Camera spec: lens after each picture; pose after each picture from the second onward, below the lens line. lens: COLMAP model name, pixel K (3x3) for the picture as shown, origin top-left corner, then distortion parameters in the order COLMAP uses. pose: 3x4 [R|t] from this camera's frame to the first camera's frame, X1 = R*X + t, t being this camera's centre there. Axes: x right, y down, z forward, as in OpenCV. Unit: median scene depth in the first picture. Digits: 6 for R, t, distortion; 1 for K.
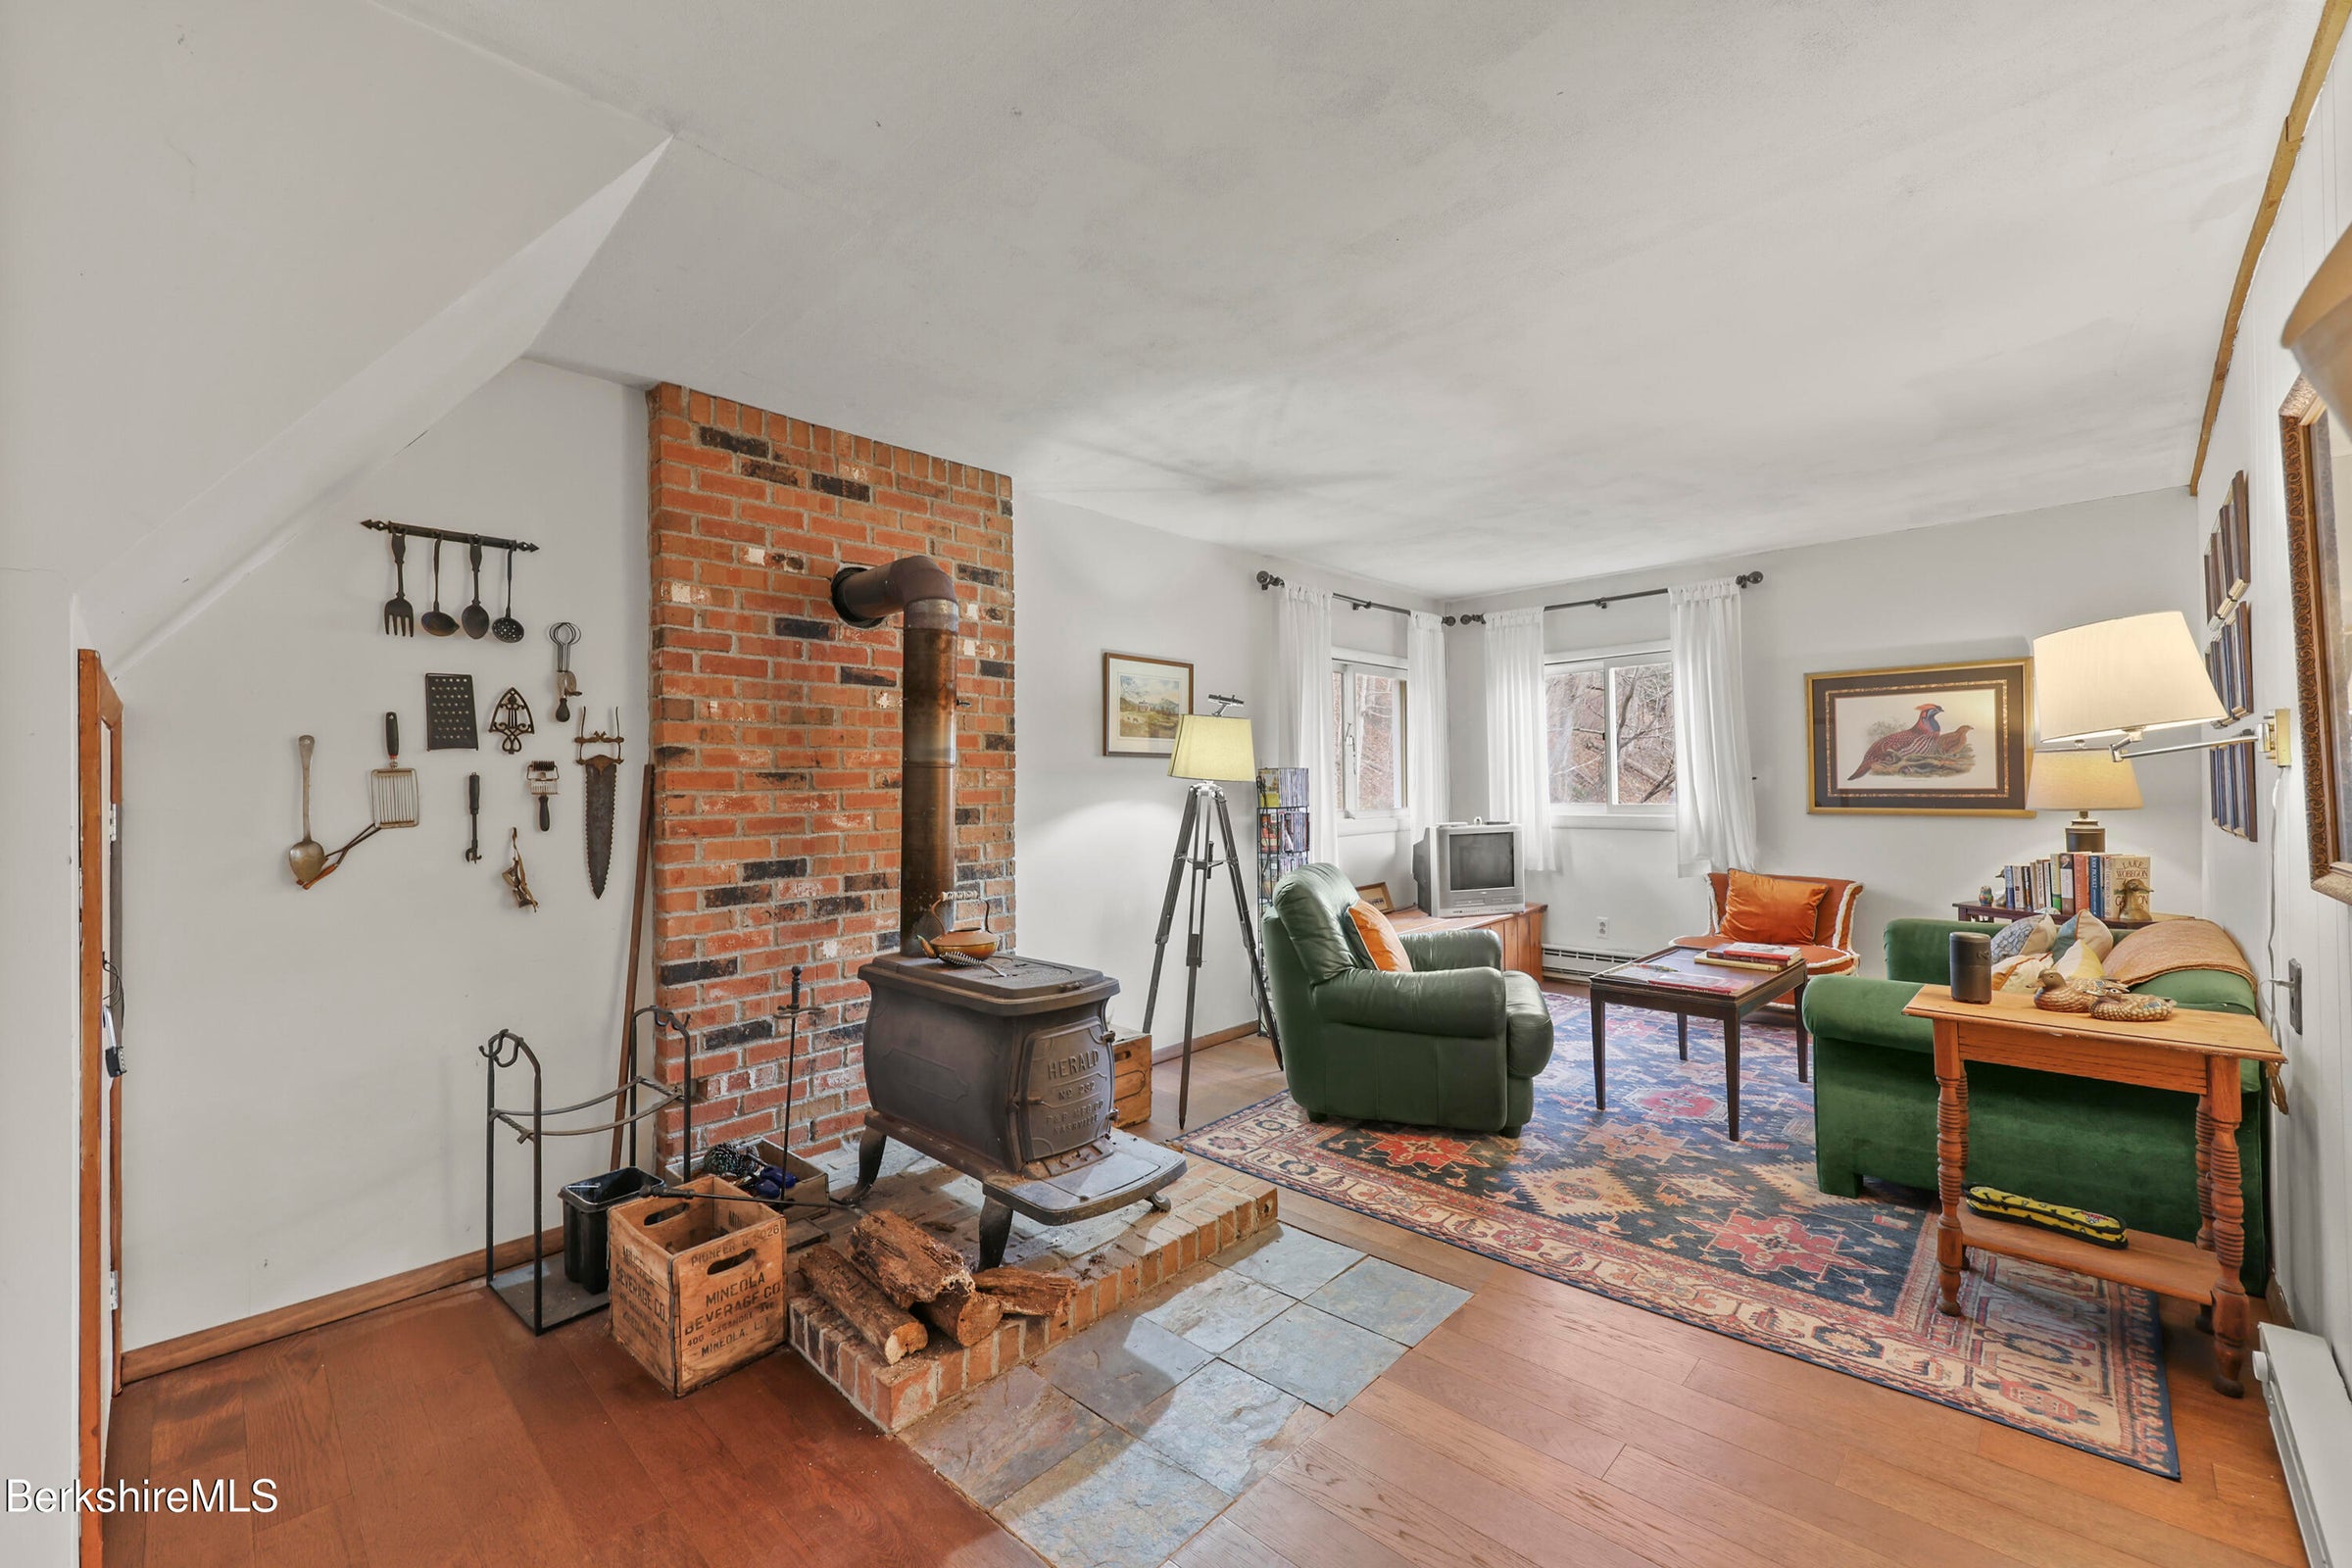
lens RADIAL K [[945.2, 0, 1175.4], [0, 945.2, 778.8], [0, 0, 1]] dist [-0.001150, -0.000040]
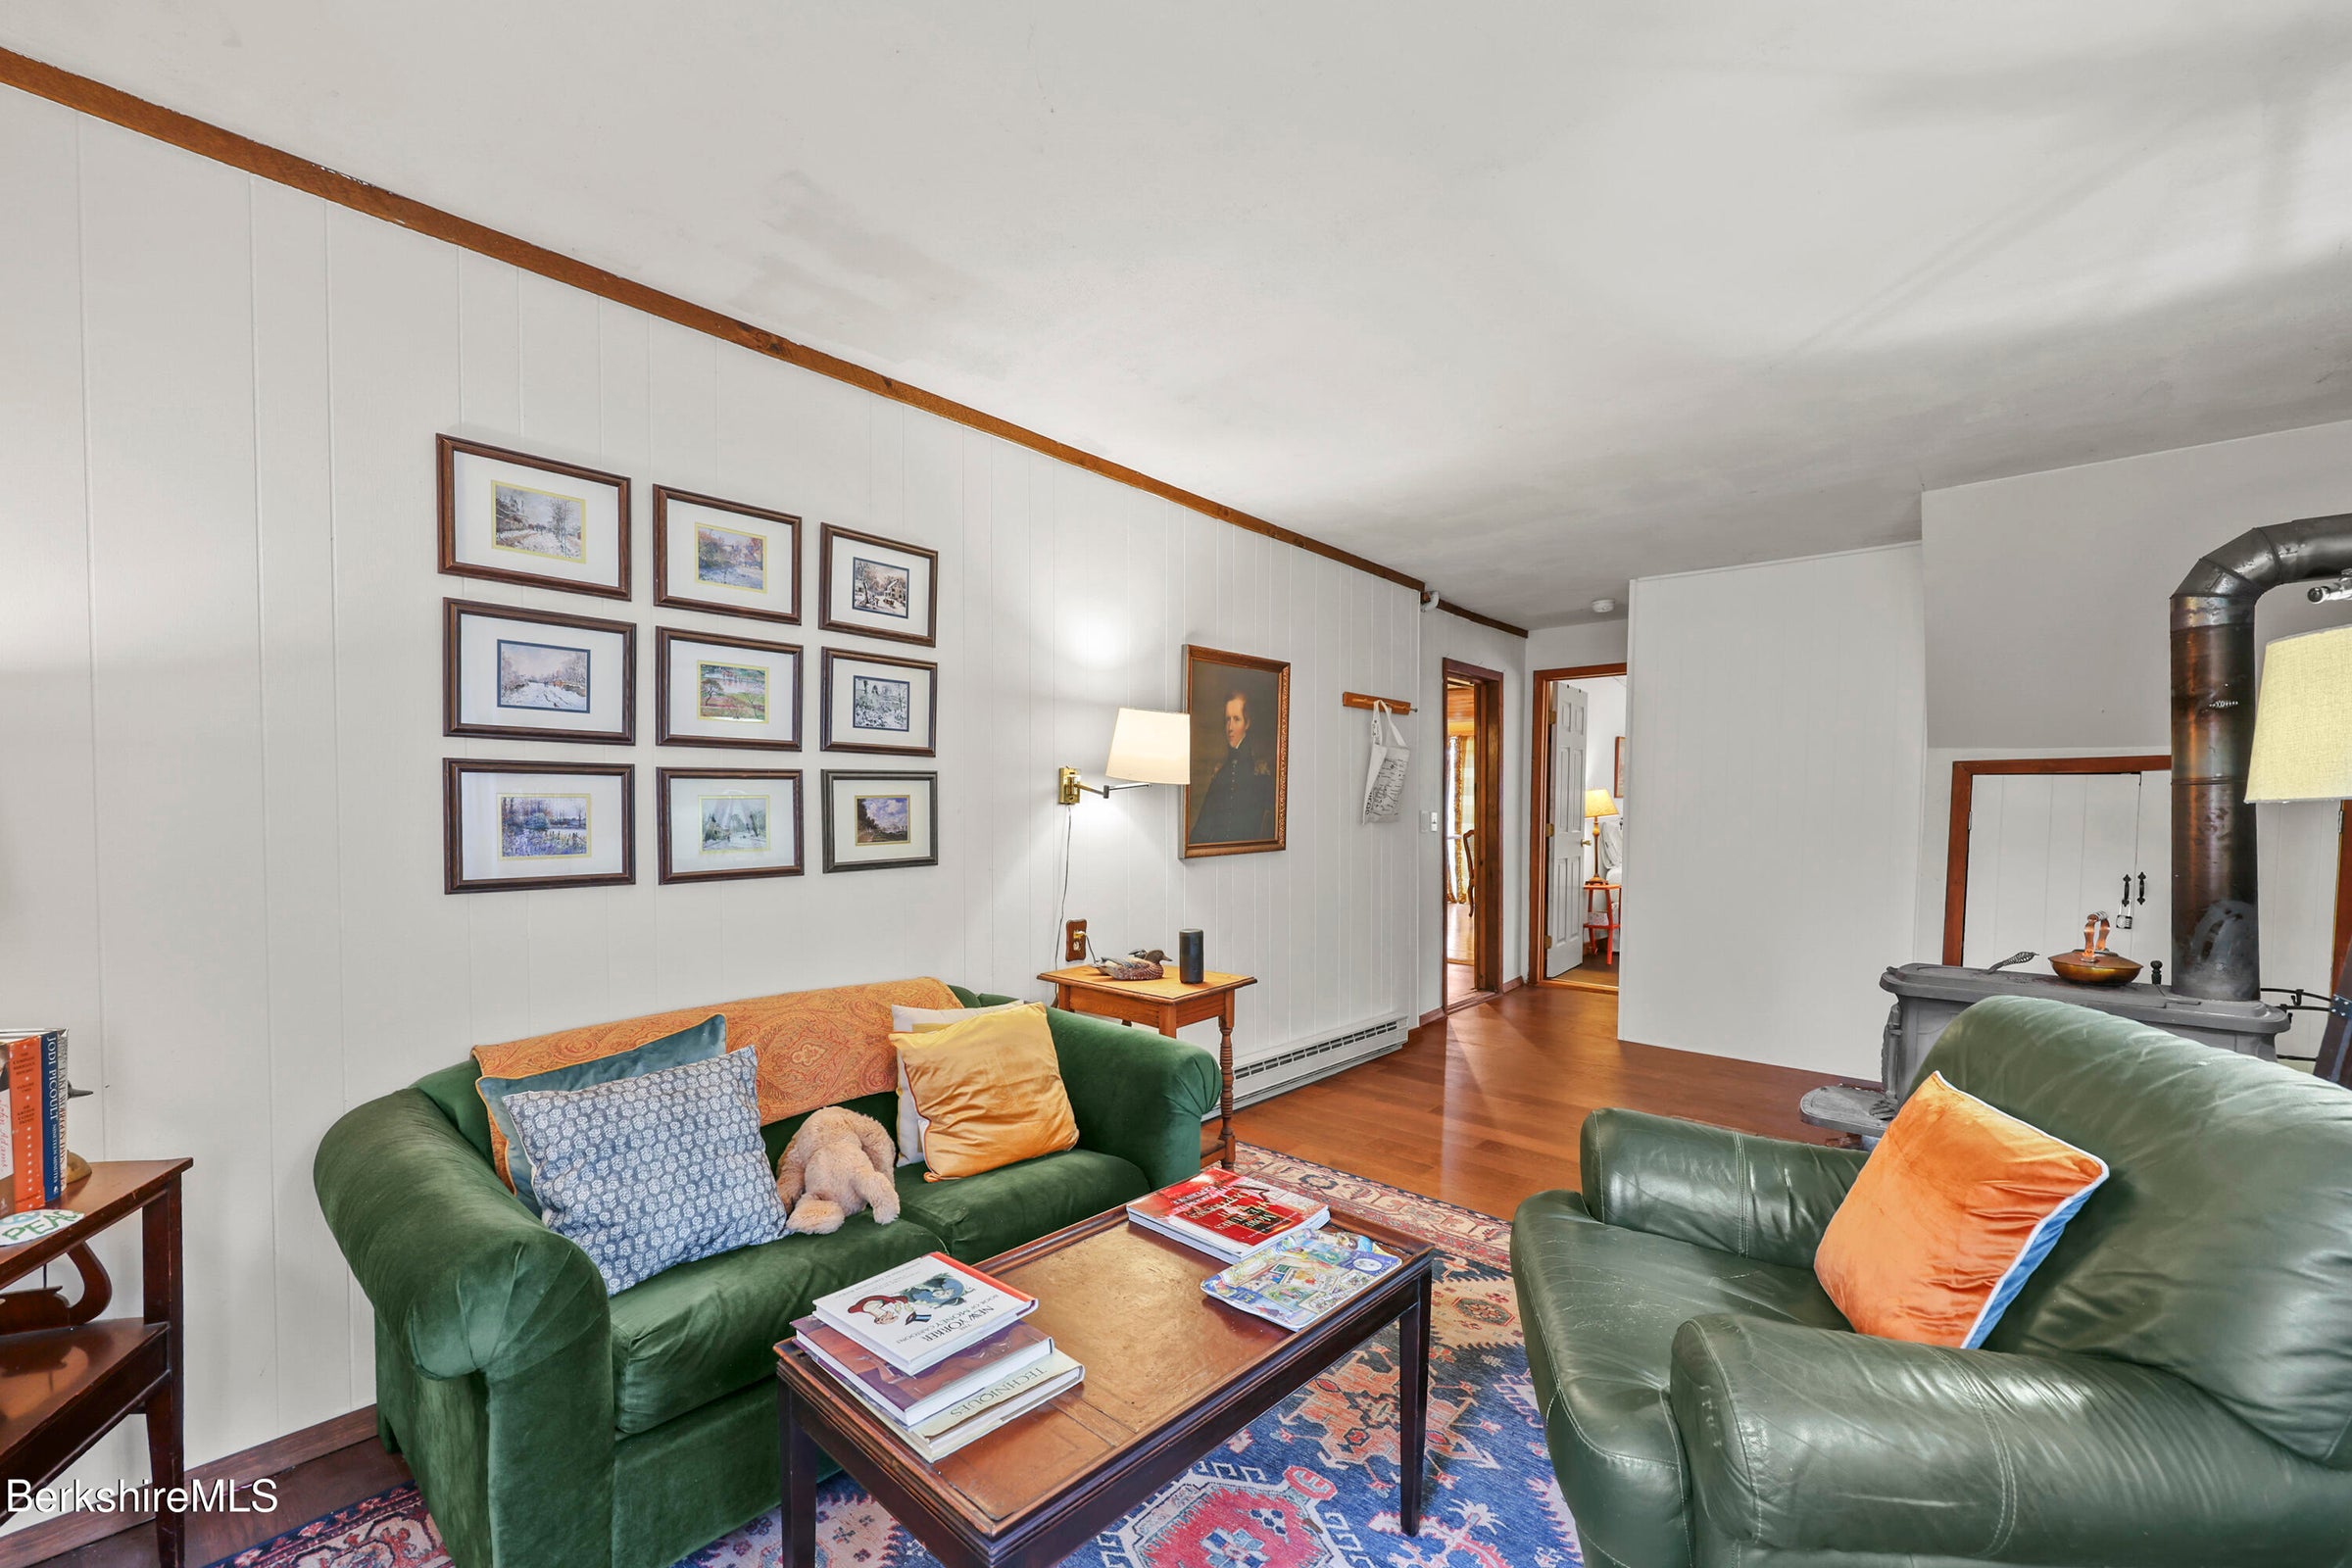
lens RADIAL K [[945.2, 0, 1194.6], [0, 945.2, 840.5], [0, 0, 1]] dist [-0.001150, -0.000040]
pose [[-0.998007, 0.014070, -0.061523, 0.449203], [0.012264, 0.999485, 0.029639, 0.002043], [0.061908, 0.028825, -0.997666, 1.118913]]
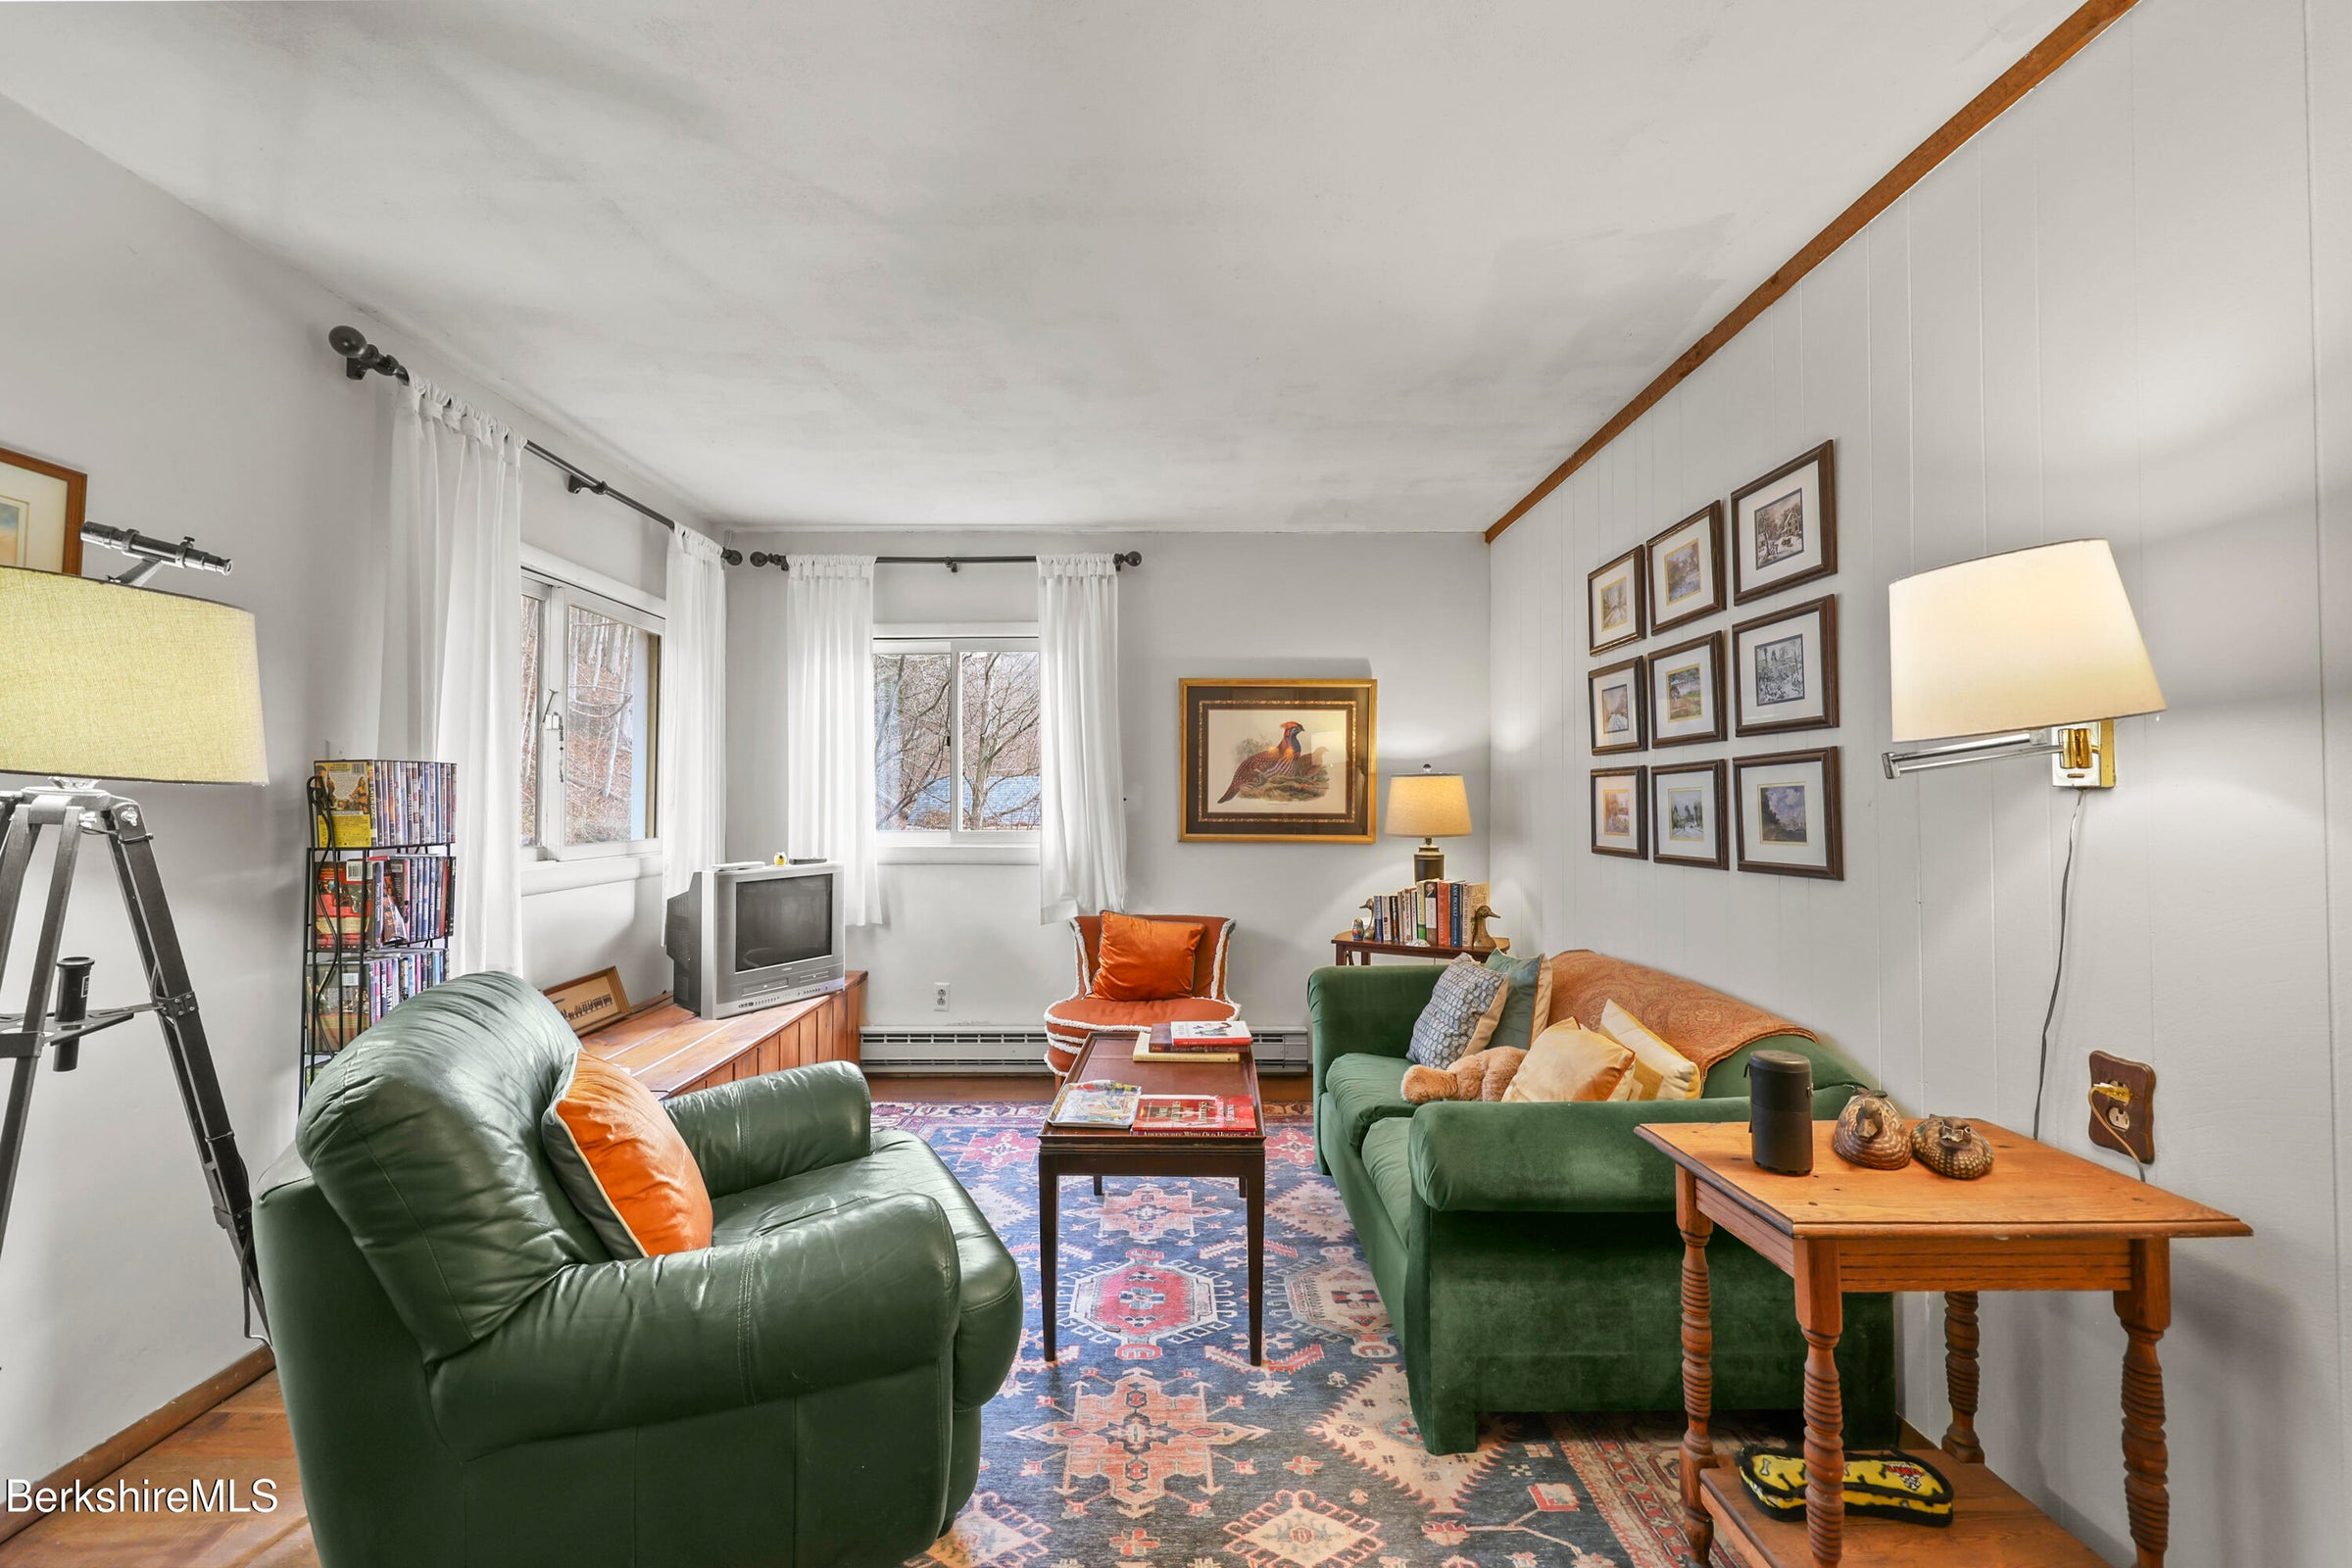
lens RADIAL K [[945.2, 0, 1176.5], [0, 945.2, 780.7], [0, 0, 1]] dist [-0.001150, -0.000040]
pose [[0.711362, 0.029880, 0.702190, 0.065857], [-0.015447, 0.999519, -0.026884, 0.004949], [-0.702656, 0.008277, 0.711482, 0.409918]]
